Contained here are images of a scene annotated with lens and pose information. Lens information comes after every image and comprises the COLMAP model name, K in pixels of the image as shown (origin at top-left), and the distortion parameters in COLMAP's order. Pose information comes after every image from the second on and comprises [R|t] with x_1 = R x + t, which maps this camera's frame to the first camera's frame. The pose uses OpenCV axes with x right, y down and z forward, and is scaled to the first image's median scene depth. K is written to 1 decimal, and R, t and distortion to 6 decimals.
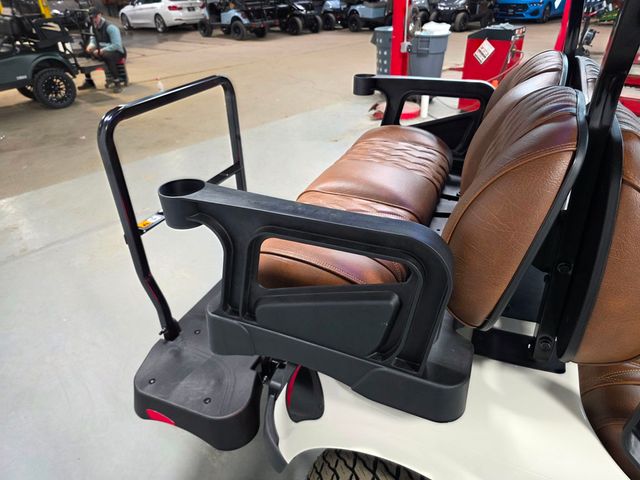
lens RADIAL K [[438.2, 0, 317.8], [0, 438.2, 237.7], [0, 0, 1]] dist [-0.001774, -0.002983]
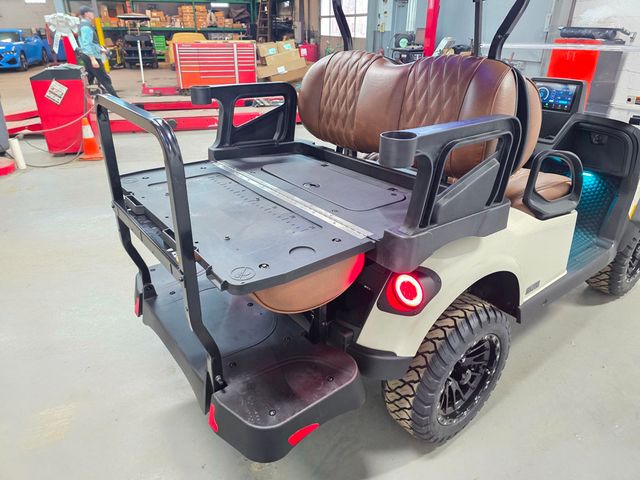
lens RADIAL K [[430.8, 0, 315.7], [0, 430.8, 231.7], [0, 0, 1]] dist [0.050483, -0.046252]
pose [[0.495577, -0.345315, 0.796970, -0.178095], [0.427997, 0.895525, 0.121878, -0.013602], [-0.755793, 0.280701, 0.591595, 0.058769]]
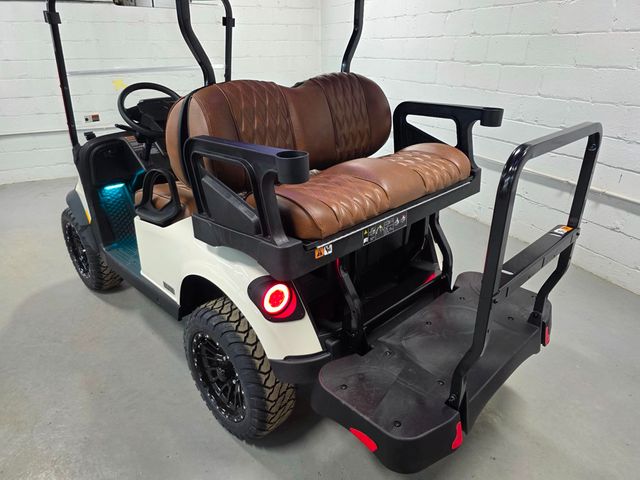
lens RADIAL K [[425.1, 0, 321.3], [0, 425.1, 238.6], [0, 0, 1]] dist [0.049209, -0.048470]
pose [[-0.925256, -0.122920, 0.358875, -0.044224], [0.220504, 0.595527, 0.772480, -0.191107], [-0.308673, 0.793876, -0.523911, 0.346257]]
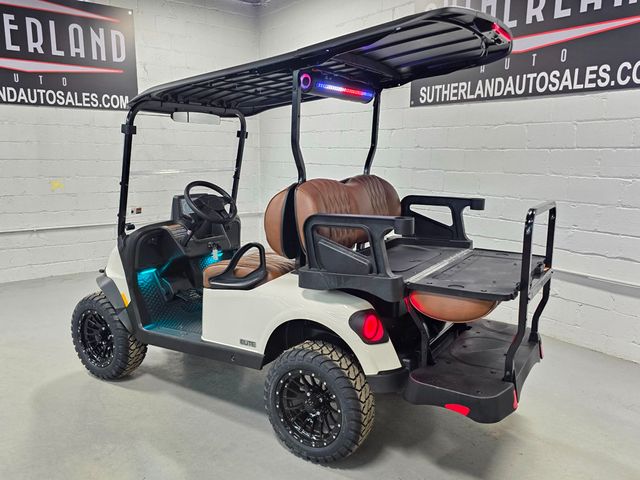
lens RADIAL K [[507.5, 0, 320.5], [0, 507.5, 238.2], [0, 0, 1]] dist [0.039881, -0.009757]
pose [[-0.987959, -0.012650, 0.154196, 0.030224], [0.089455, 0.766458, 0.636035, -0.285784], [-0.126230, 0.642170, -0.756097, 0.495505]]
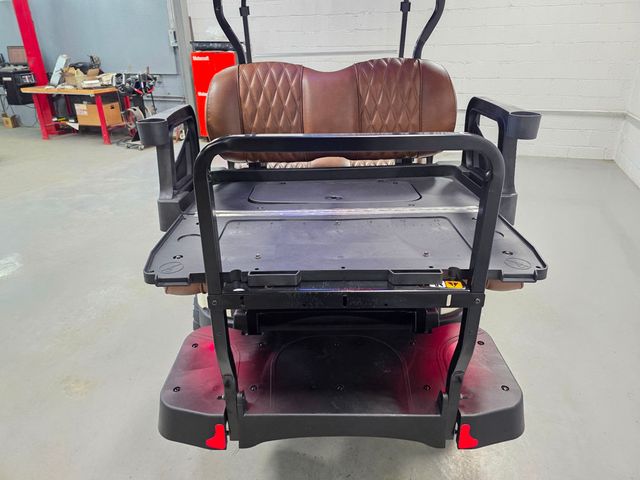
lens RADIAL K [[429.6, 0, 312.2], [0, 429.6, 236.8], [0, 0, 1]] dist [0.050395, -0.049097]
pose [[-0.376476, -0.352630, 0.856690, -0.180201], [0.494142, 0.705766, 0.507659, -0.115260], [-0.783639, 0.614448, -0.091455, 0.234962]]
